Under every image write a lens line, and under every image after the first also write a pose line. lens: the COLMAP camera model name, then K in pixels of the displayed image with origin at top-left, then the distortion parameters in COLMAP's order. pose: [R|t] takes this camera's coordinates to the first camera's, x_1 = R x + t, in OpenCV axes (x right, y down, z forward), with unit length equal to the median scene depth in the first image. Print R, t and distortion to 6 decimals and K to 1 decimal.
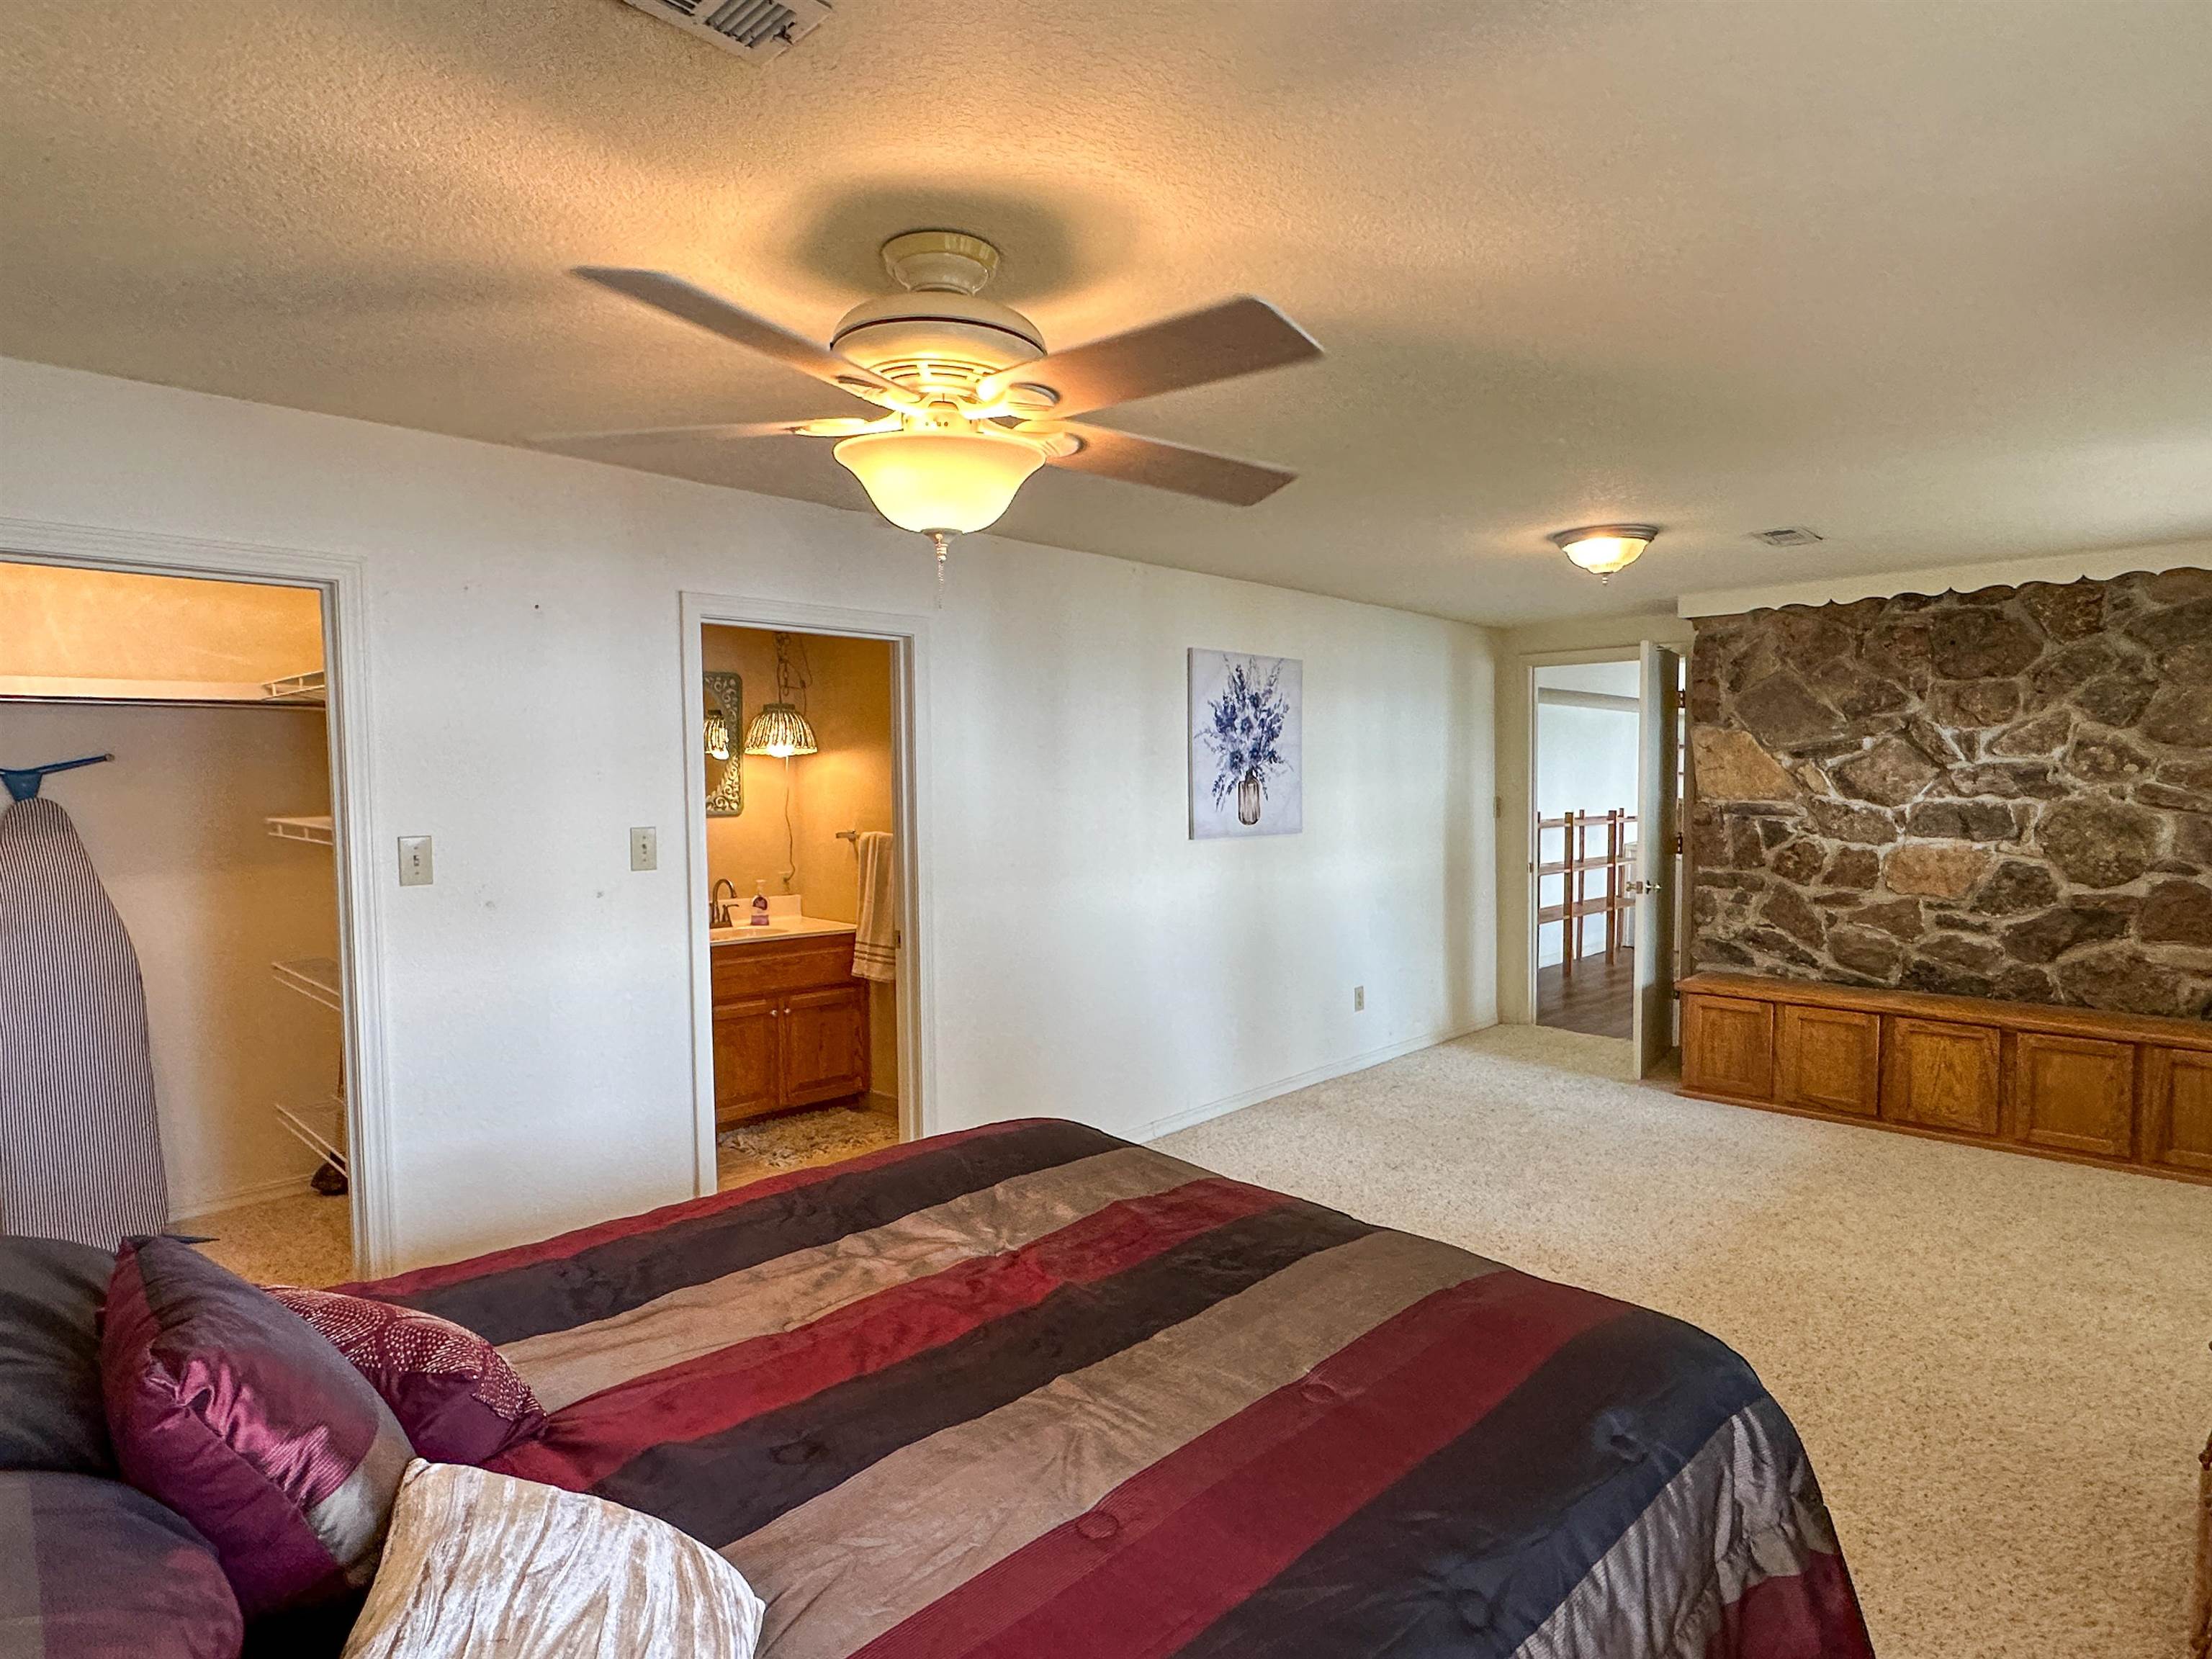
lens RADIAL K [[1215.5, 0, 1107.5], [0, 1215.5, 830.9], [0, 0, 1]] dist [-0.000383, -0.001050]
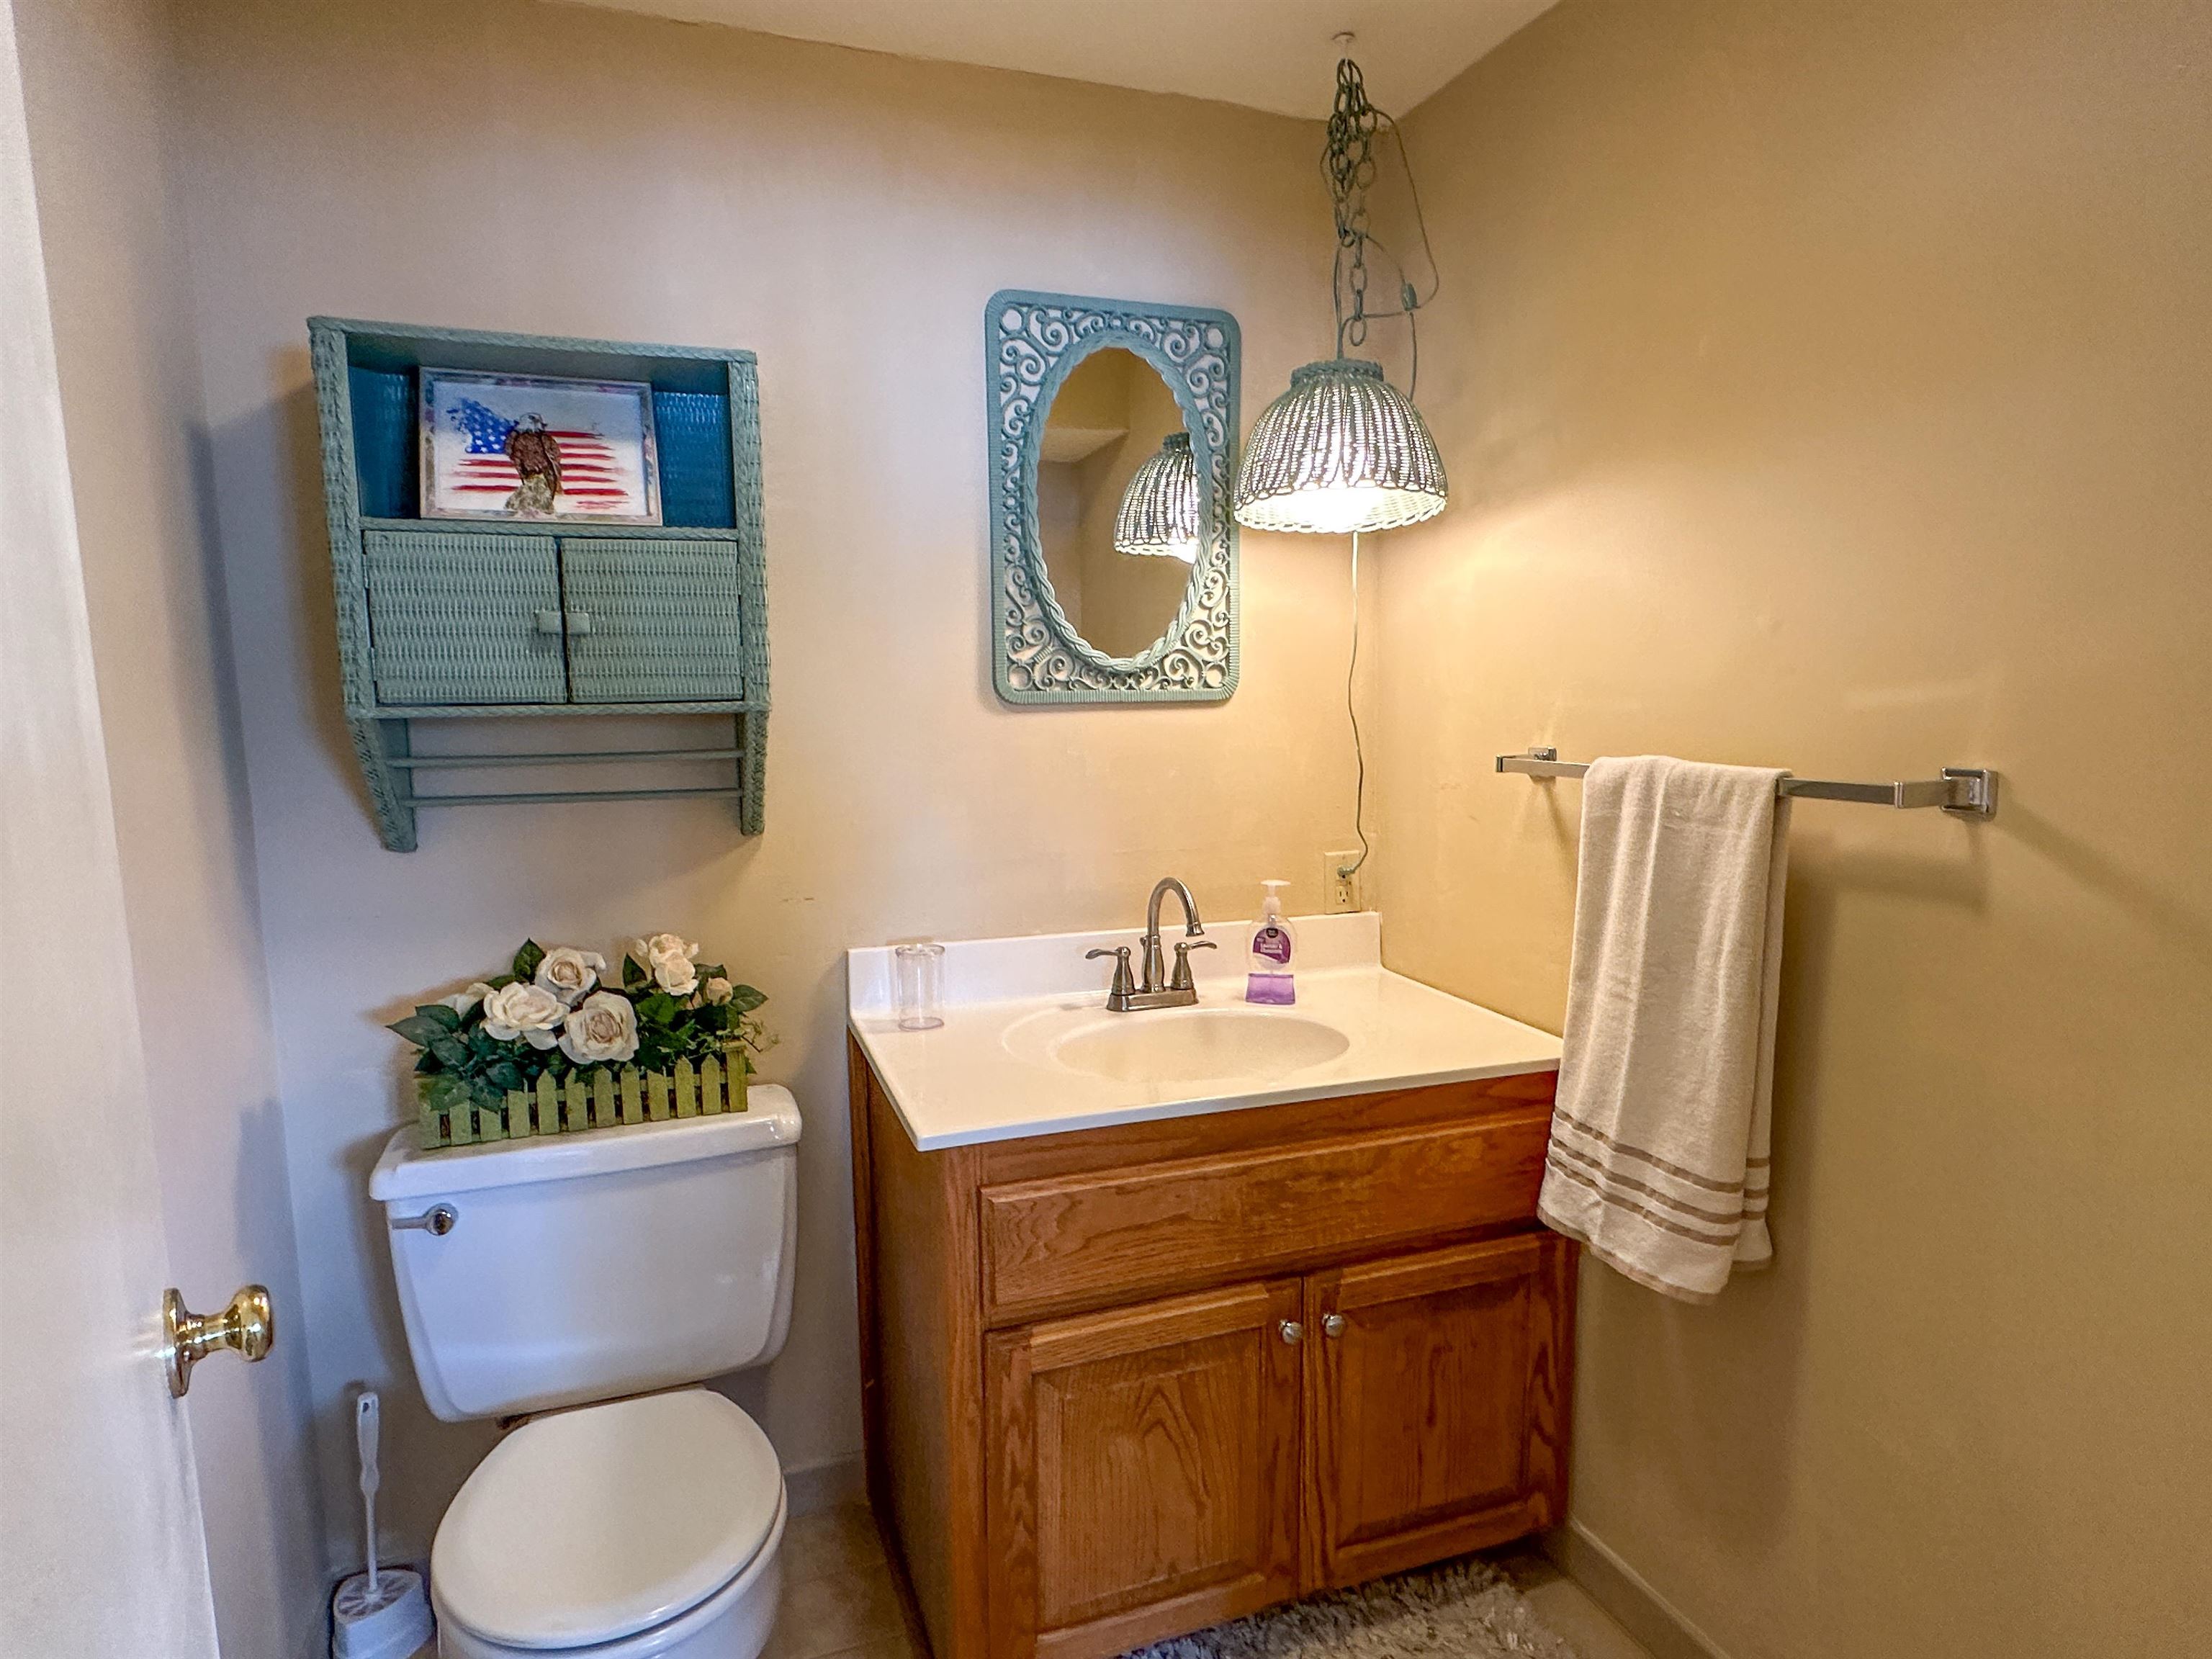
lens RADIAL K [[1215.5, 0, 1101.7], [0, 1215.5, 832.0], [0, 0, 1]] dist [-0.000383, -0.001050]
pose [[0.895287, 0.047629, -0.442936, -0.173624], [-0.012010, 0.996487, 0.082878, -0.003806], [0.445328, -0.068880, 0.892714, 0.662926]]
